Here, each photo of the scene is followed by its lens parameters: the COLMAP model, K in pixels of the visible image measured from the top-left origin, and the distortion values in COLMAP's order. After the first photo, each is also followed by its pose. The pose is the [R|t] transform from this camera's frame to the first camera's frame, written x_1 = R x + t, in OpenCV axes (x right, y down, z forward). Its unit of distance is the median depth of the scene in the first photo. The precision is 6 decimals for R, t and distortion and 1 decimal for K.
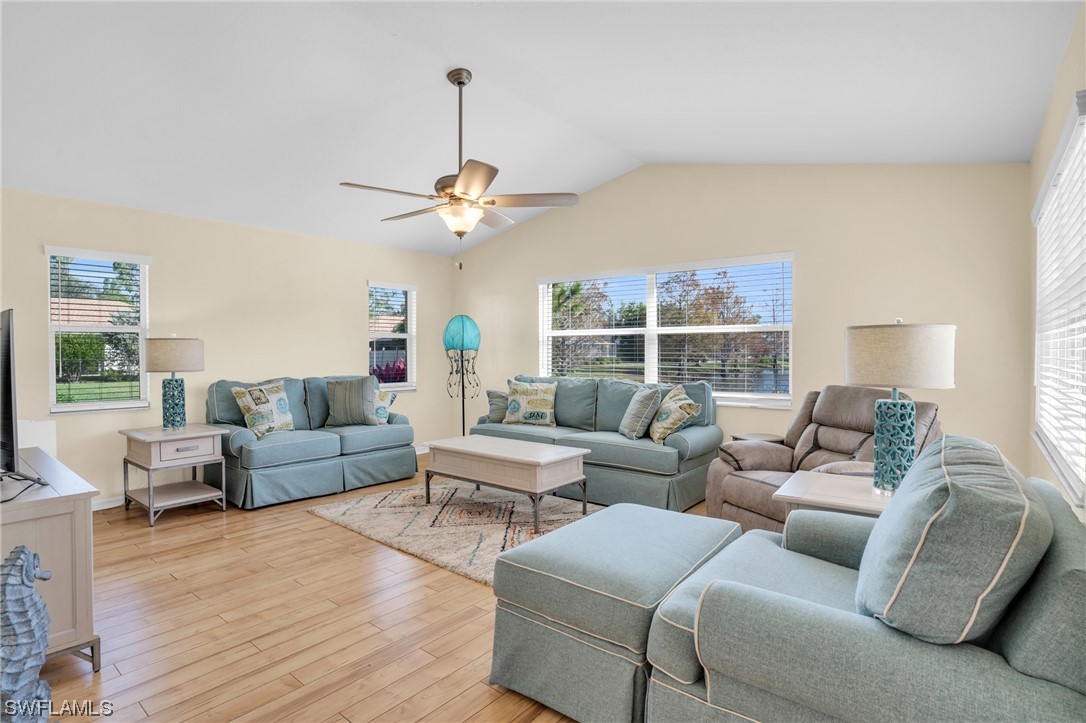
lens RADIAL K [[524.8, 0, 543.1], [0, 524.8, 354.5], [0, 0, 1]] dist [-0.070801, 0.029533]
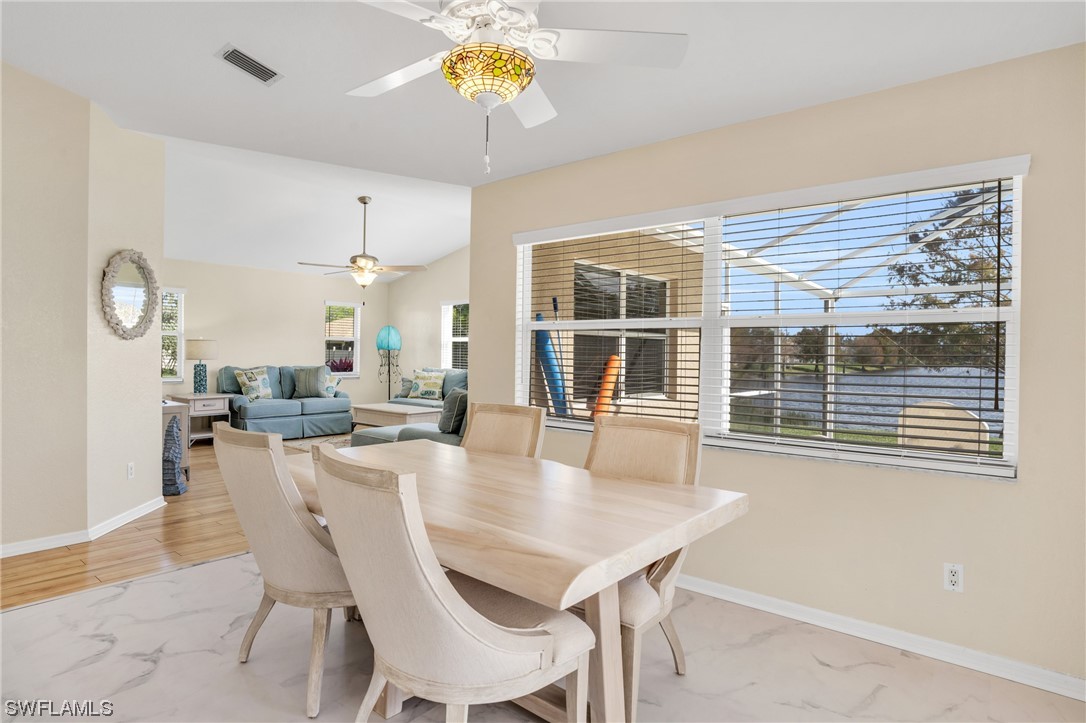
lens RADIAL K [[571.4, 0, 534.7], [0, 571.4, 358.4], [0, 0, 1]] dist [-0.032372, 0.000263]
pose [[0.999702, 0.015928, -0.018490, 0.330800], [-0.015904, 0.999872, 0.001479, 0.007444], [0.018511, -0.001184, 0.999828, -0.681050]]
